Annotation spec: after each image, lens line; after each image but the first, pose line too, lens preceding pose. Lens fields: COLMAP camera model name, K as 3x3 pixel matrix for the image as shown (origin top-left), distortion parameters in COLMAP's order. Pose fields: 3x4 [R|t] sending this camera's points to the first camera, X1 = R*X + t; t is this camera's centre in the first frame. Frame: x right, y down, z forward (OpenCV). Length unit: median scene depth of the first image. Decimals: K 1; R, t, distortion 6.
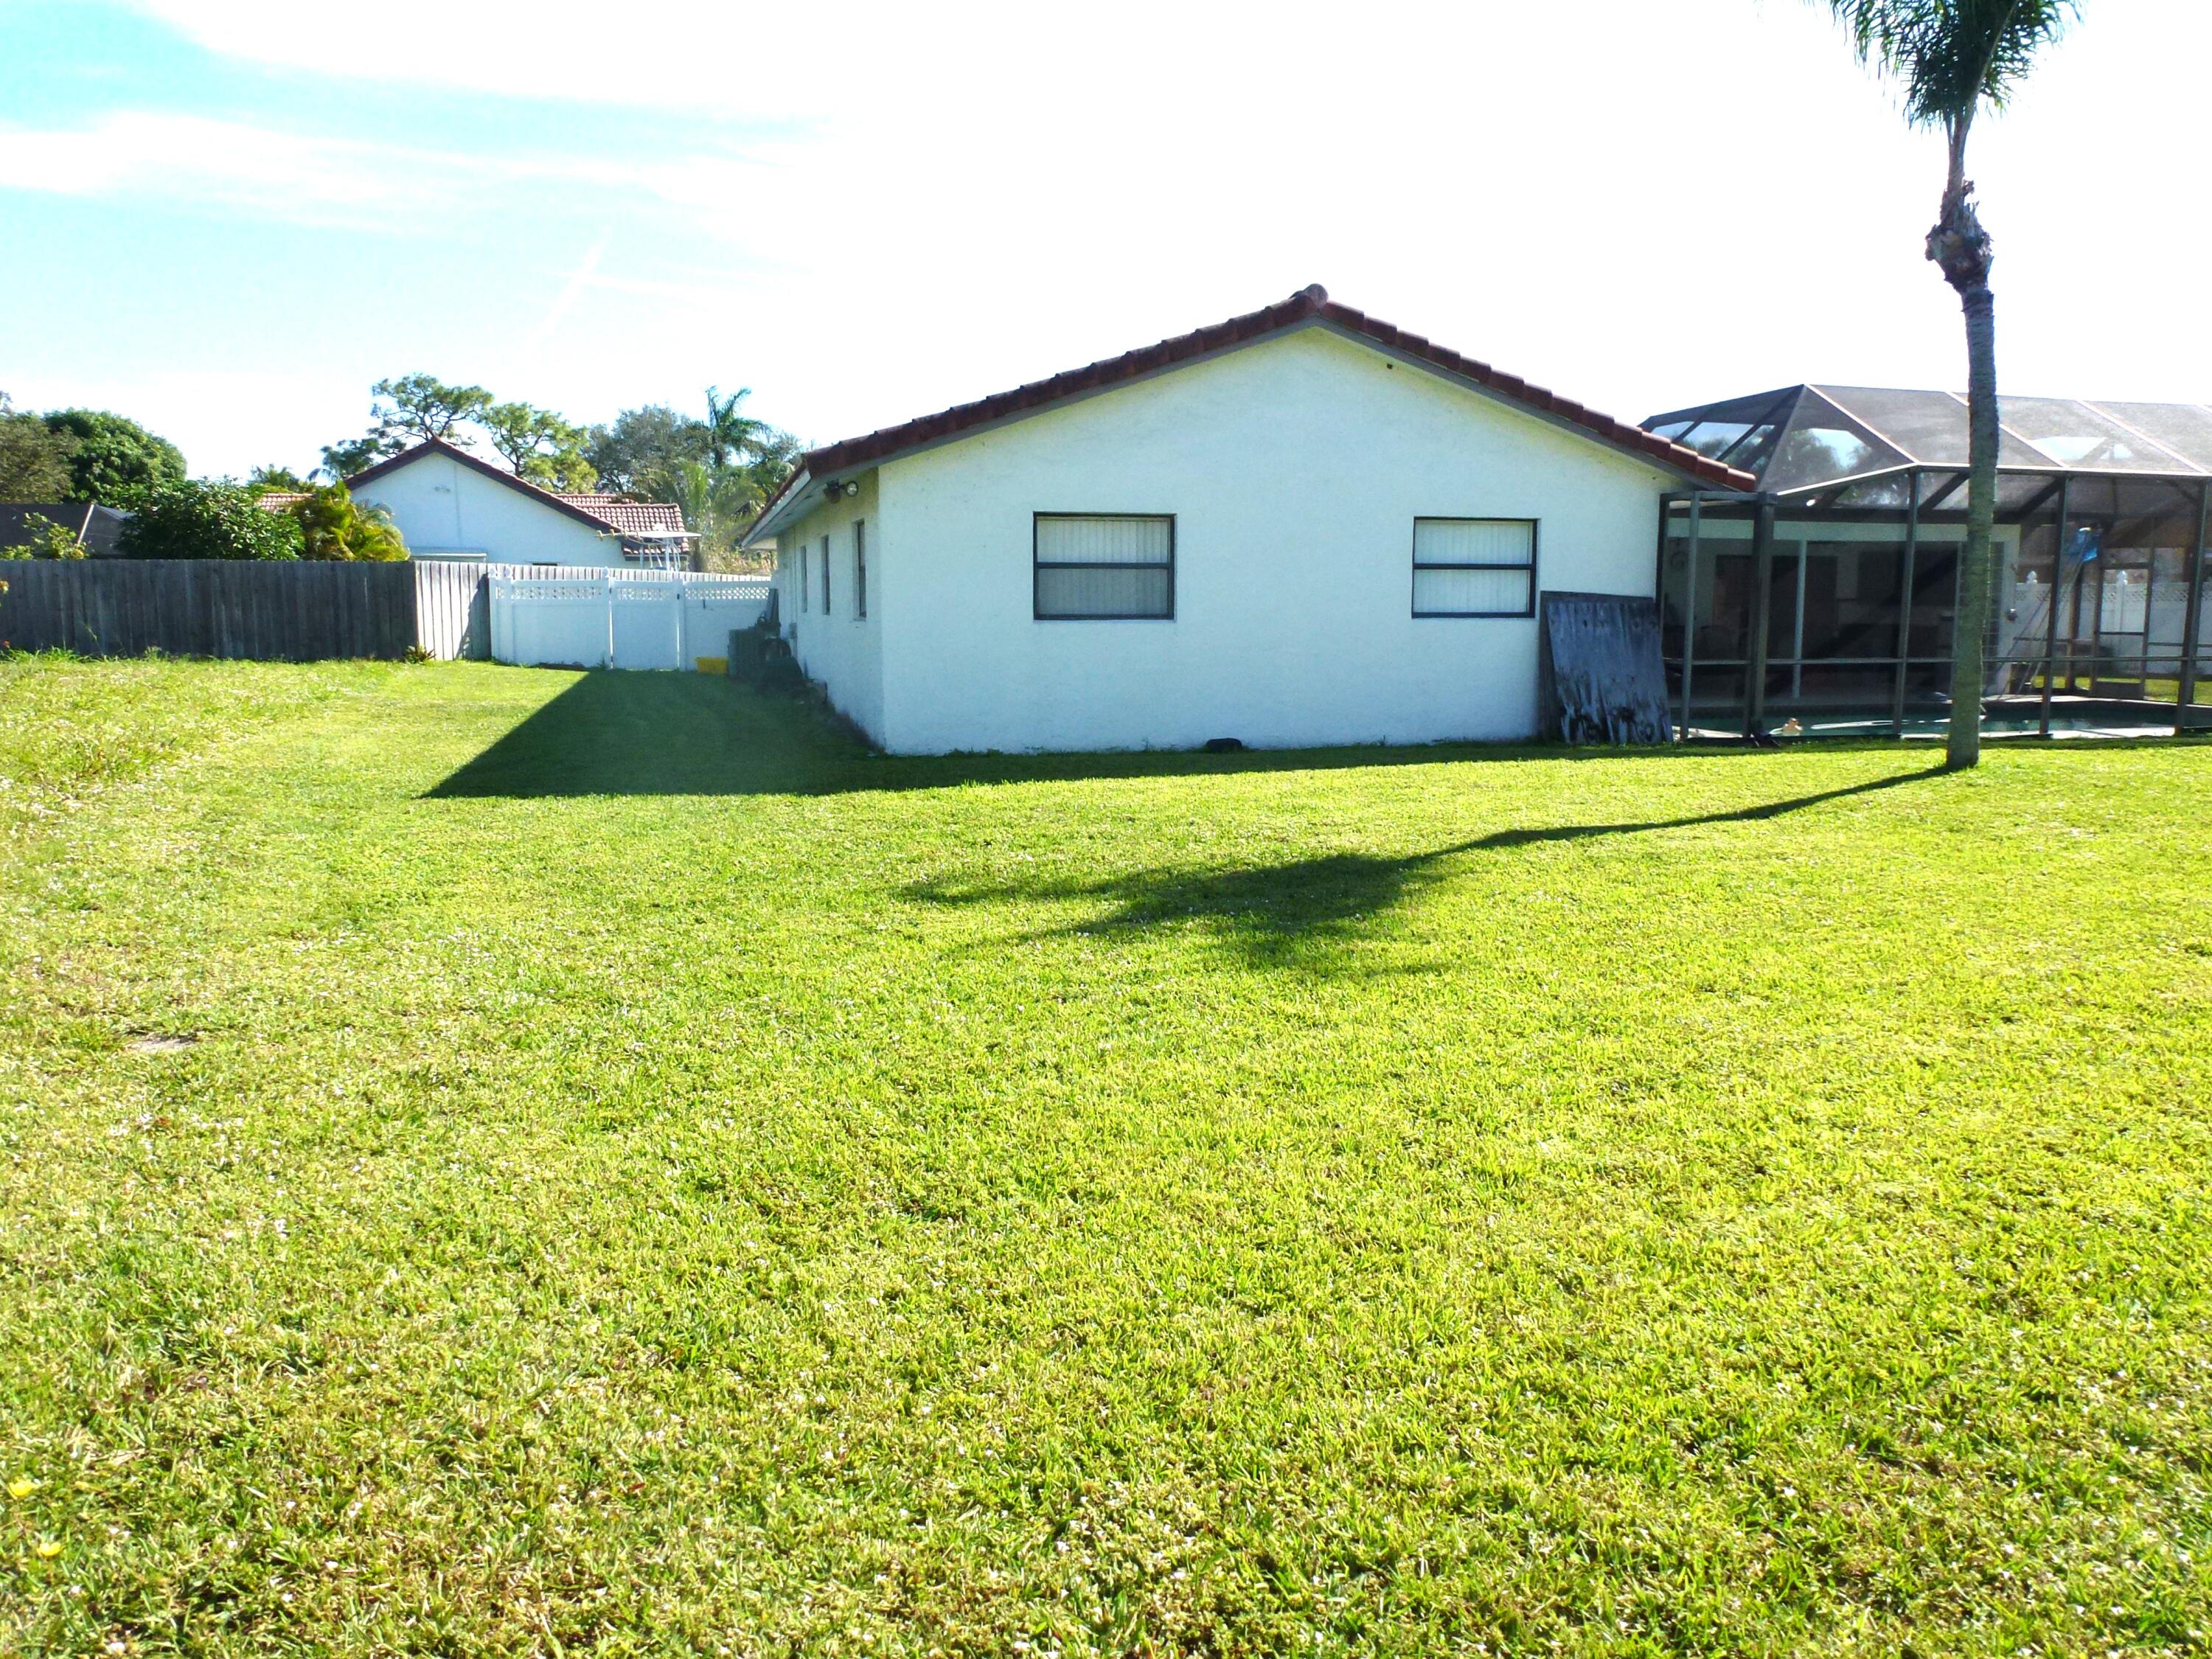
lens RADIAL K [[1657.5, 0, 1106.0], [0, 1657.5, 829.5], [0, 0, 1]] dist [-0.059368, 0.040944]
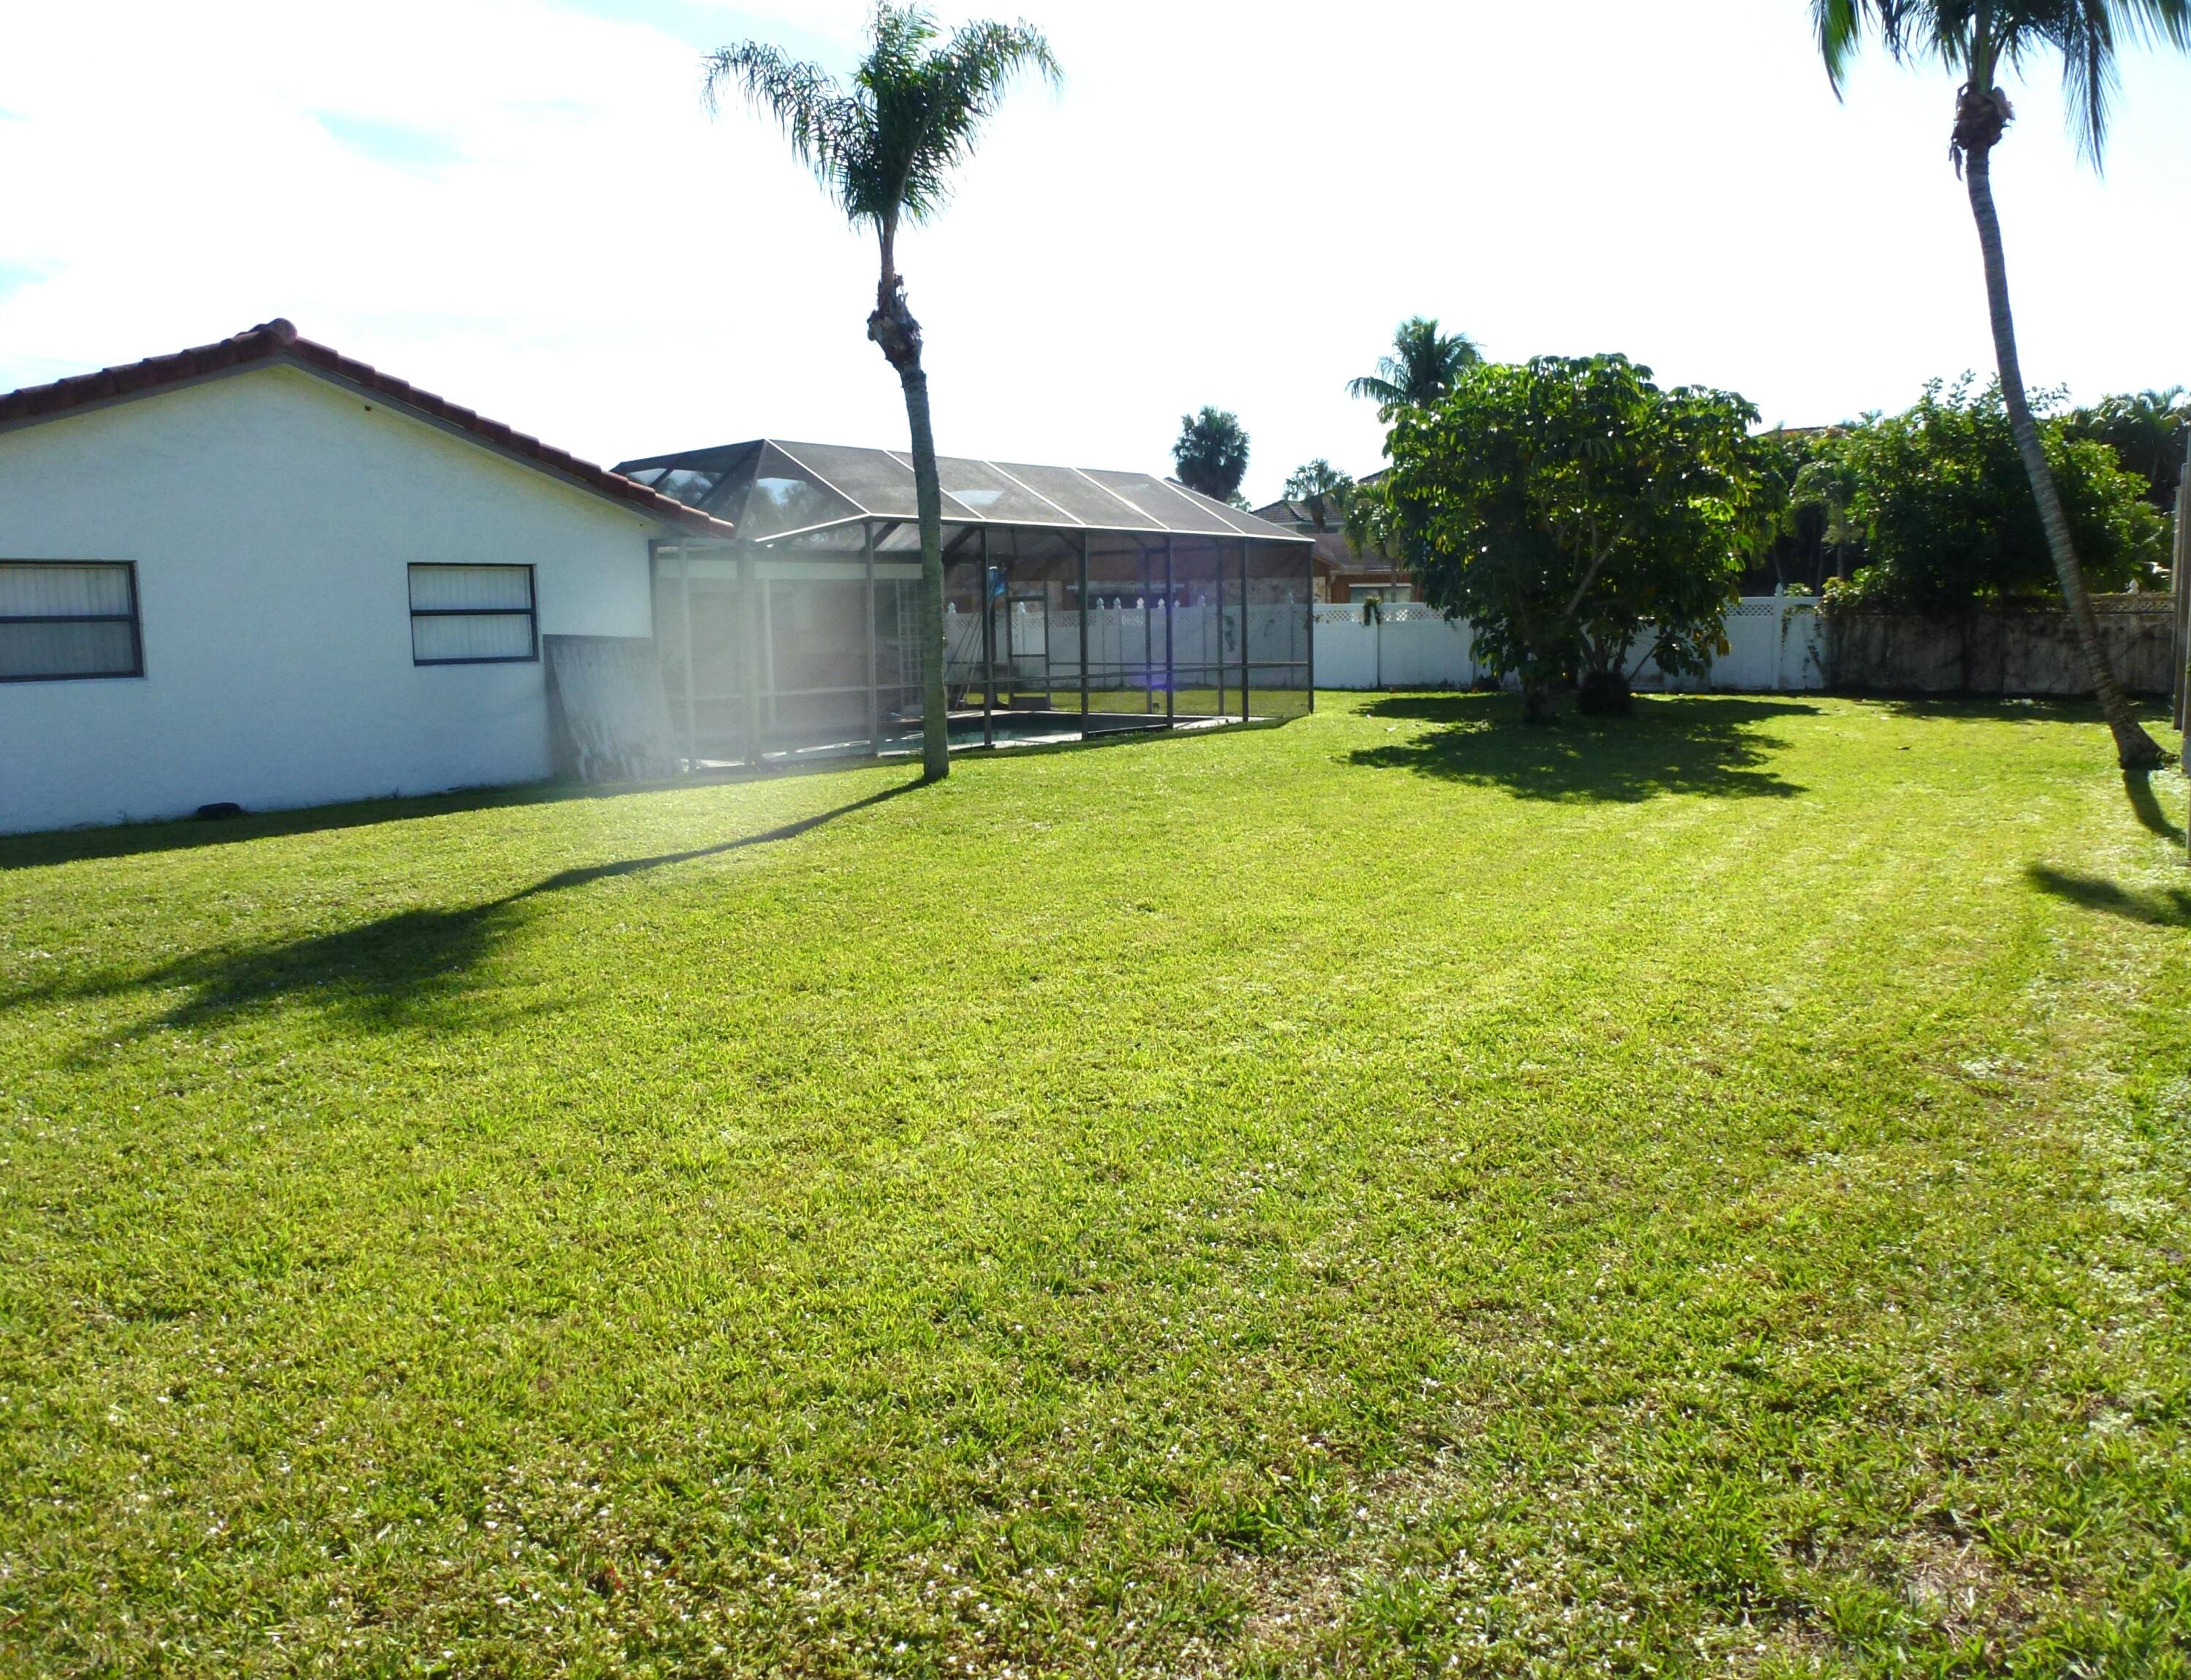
lens RADIAL K [[1600.7, 0, 1095.5], [0, 1600.7, 840.0], [0, 0, 1]] dist [-0.000347, -0.001372]
pose [[0.829114, -0.089916, 0.551801, -0.084683], [0.097645, 0.995102, 0.015436, -0.004280], [-0.550486, 0.041083, 0.833833, -0.060357]]
